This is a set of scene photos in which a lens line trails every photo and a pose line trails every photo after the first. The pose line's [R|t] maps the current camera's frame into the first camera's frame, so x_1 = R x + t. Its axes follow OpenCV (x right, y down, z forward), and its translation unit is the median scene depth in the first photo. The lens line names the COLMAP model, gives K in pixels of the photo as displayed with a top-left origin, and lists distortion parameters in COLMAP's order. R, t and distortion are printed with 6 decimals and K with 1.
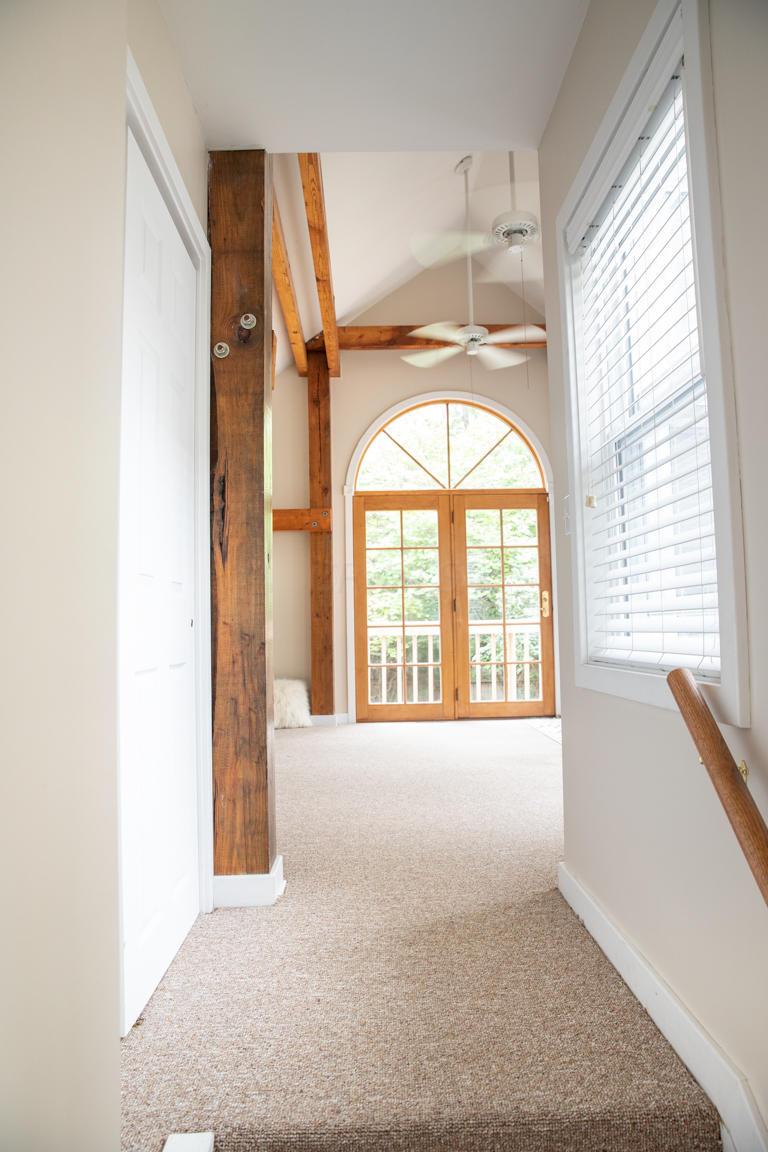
lens RADIAL K [[781.1, 0, 384.0], [0, 781.1, 576.0], [0, 0, 1]] dist [-0.108407, 0.084511]
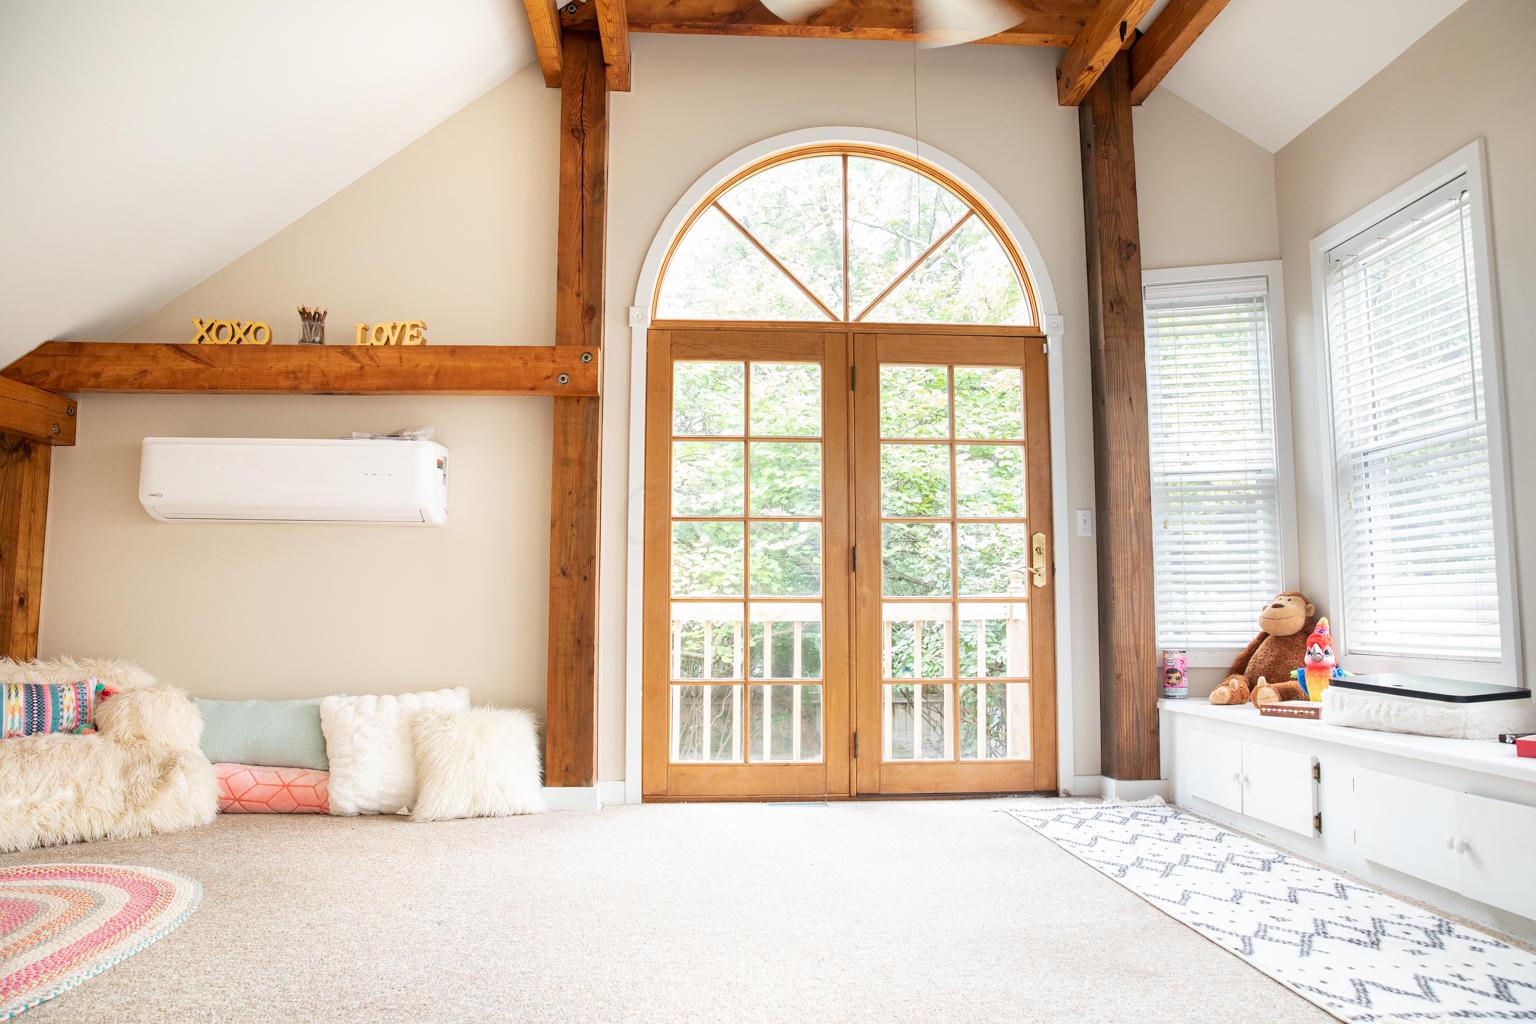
lens RADIAL K [[1041.5, 0, 768.9], [0, 1041.5, 508.1], [0, 0, 1]] dist [-0.108407, 0.084511]
pose [[0.998790, 0.023568, 0.043161, 0.009943], [-0.021823, 0.998942, -0.040478, 0.033139], [-0.044069, 0.039487, 0.998248, 0.358040]]
